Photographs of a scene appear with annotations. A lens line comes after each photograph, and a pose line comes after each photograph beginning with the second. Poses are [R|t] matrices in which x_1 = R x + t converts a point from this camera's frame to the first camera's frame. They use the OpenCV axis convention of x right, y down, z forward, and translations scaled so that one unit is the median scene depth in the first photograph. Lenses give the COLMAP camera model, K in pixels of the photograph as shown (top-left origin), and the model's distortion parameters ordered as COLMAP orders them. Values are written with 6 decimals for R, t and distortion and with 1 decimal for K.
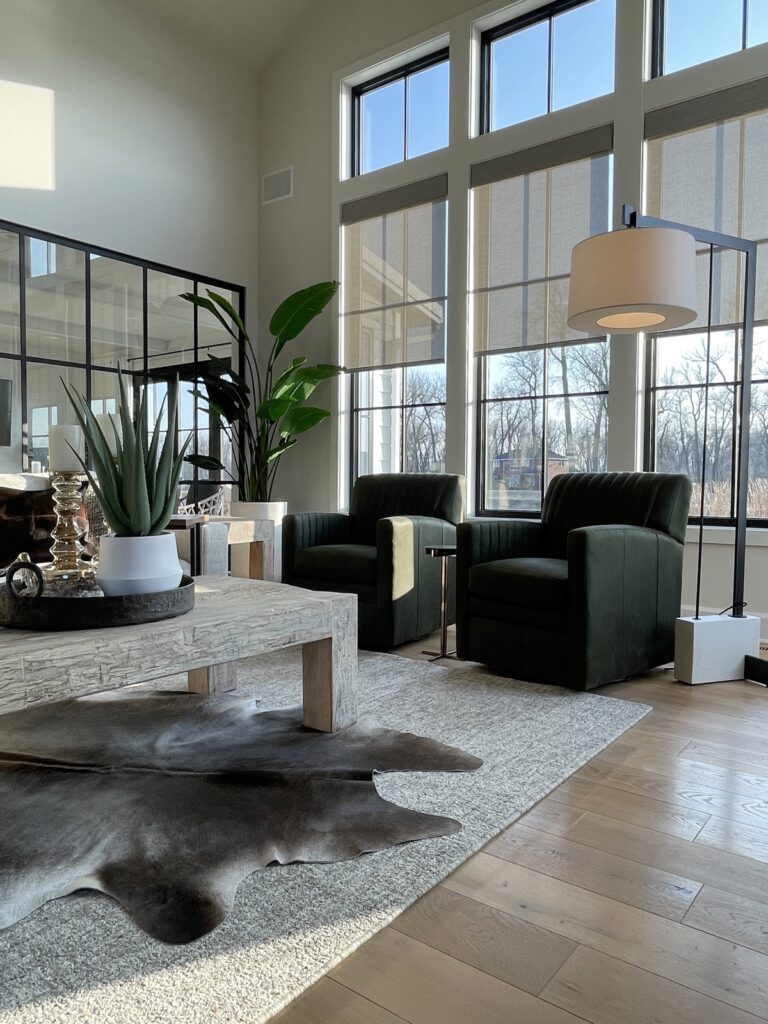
lens RADIAL K [[726.2, 0, 380.3], [0, 726.2, 511.6], [0, 0, 1]] dist [-0.012971, -0.002310]
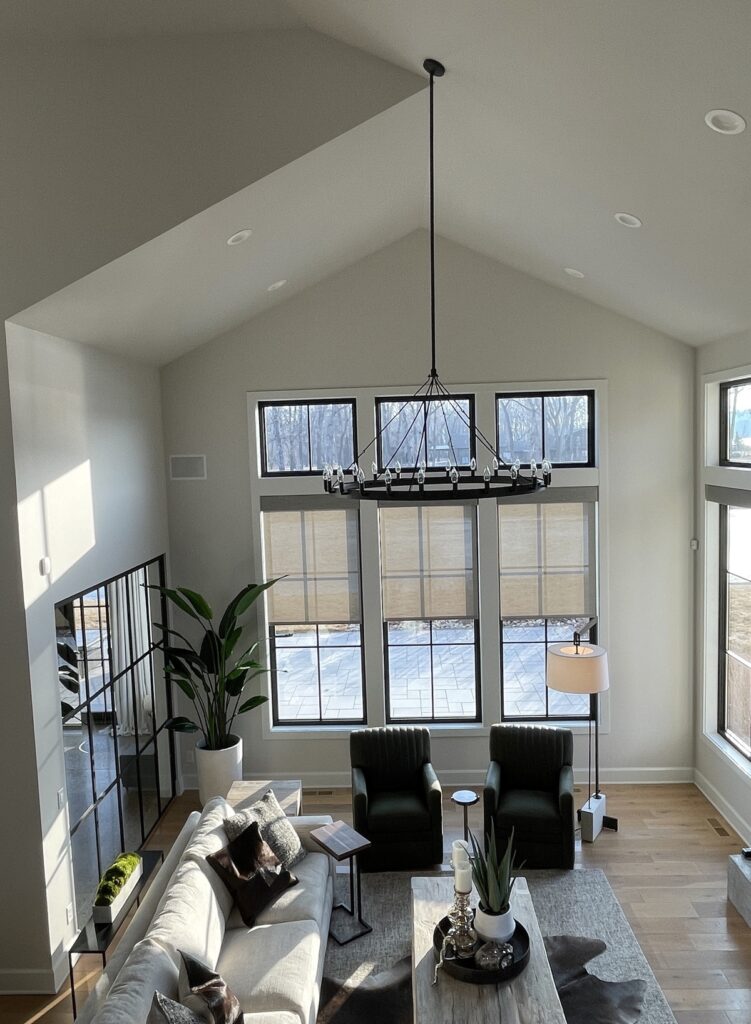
lens RADIAL K [[751.6, 0, 370.3], [0, 751.6, 508.7], [0, 0, 1]] dist [-0.007437, -0.002766]
pose [[0.812947, -0.083589, 0.576307, -0.672593], [0.062870, 0.996458, 0.055844, -0.471933], [-0.578933, -0.009166, 0.815323, -0.196790]]
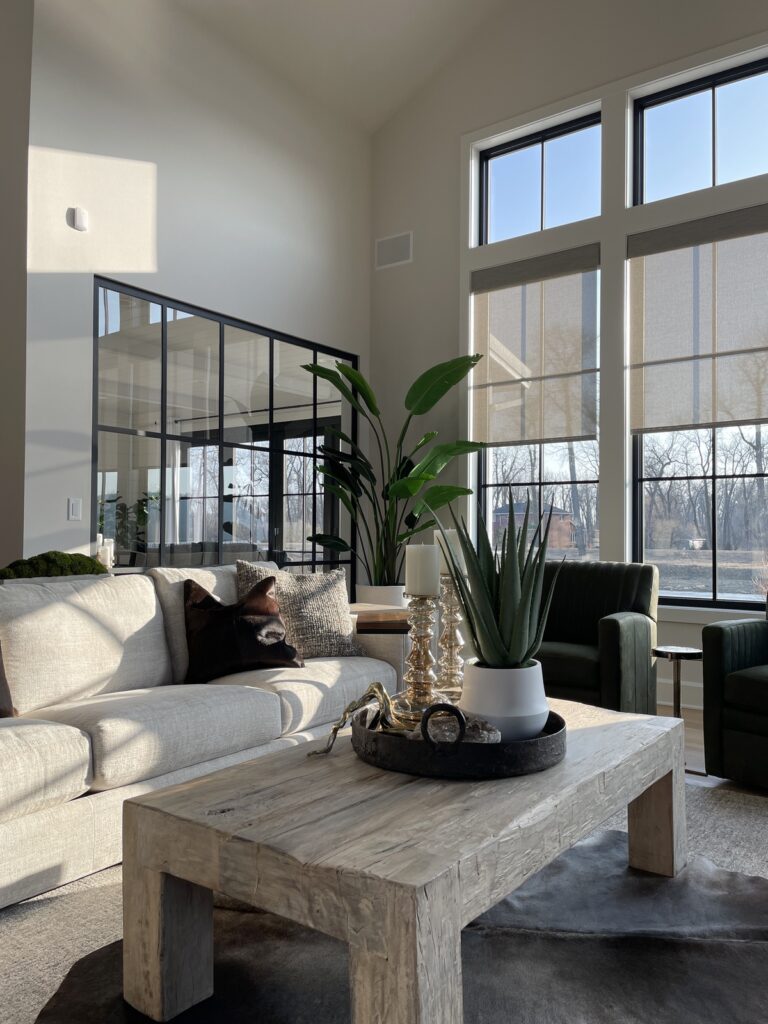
lens RADIAL K [[774.6, 0, 383.6], [0, 774.6, 508.1], [0, 0, 1]] dist [0.108538, -0.143200]
pose [[0.999674, -0.000536, 0.025526, -0.199120], [0.002524, 0.996958, -0.077898, -0.034008], [-0.025407, 0.077937, 0.996634, -0.003403]]
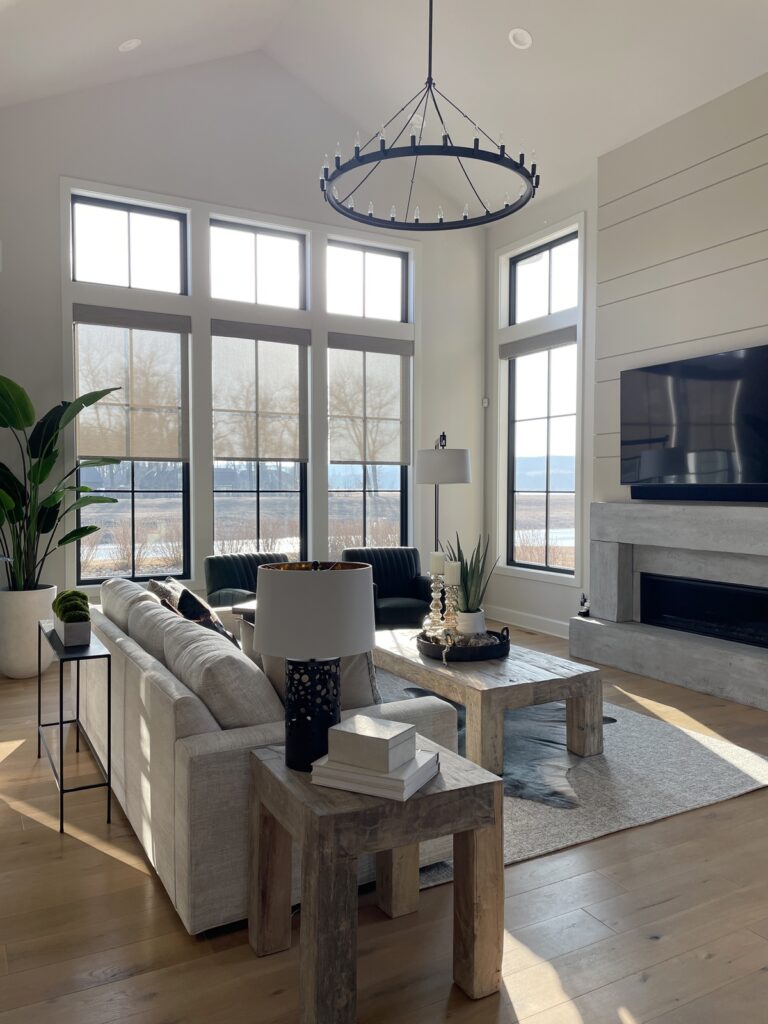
lens RADIAL K [[774.6, 0, 383.6], [0, 774.6, 508.1], [0, 0, 1]] dist [0.108538, -0.143200]
pose [[0.398594, -0.029703, 0.916647, -0.973920], [0.037610, 0.999164, 0.016022, -0.122175], [-0.916356, 0.028088, 0.399377, 0.114824]]
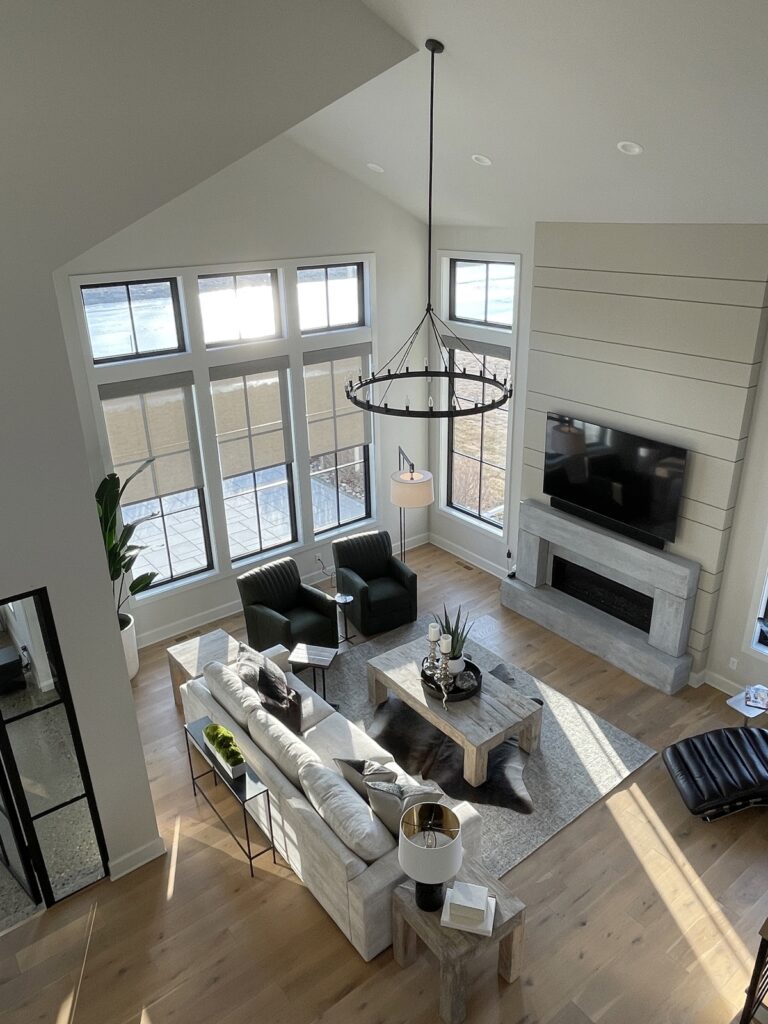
lens RADIAL K [[726.2, 0, 380.3], [0, 726.2, 511.6], [0, 0, 1]] dist [-0.012971, -0.002310]
pose [[0.252915, -0.394728, 0.883303, -1.145431], [0.063873, 0.917806, 0.391858, -0.696244], [-0.965378, -0.042688, 0.257340, 0.196699]]
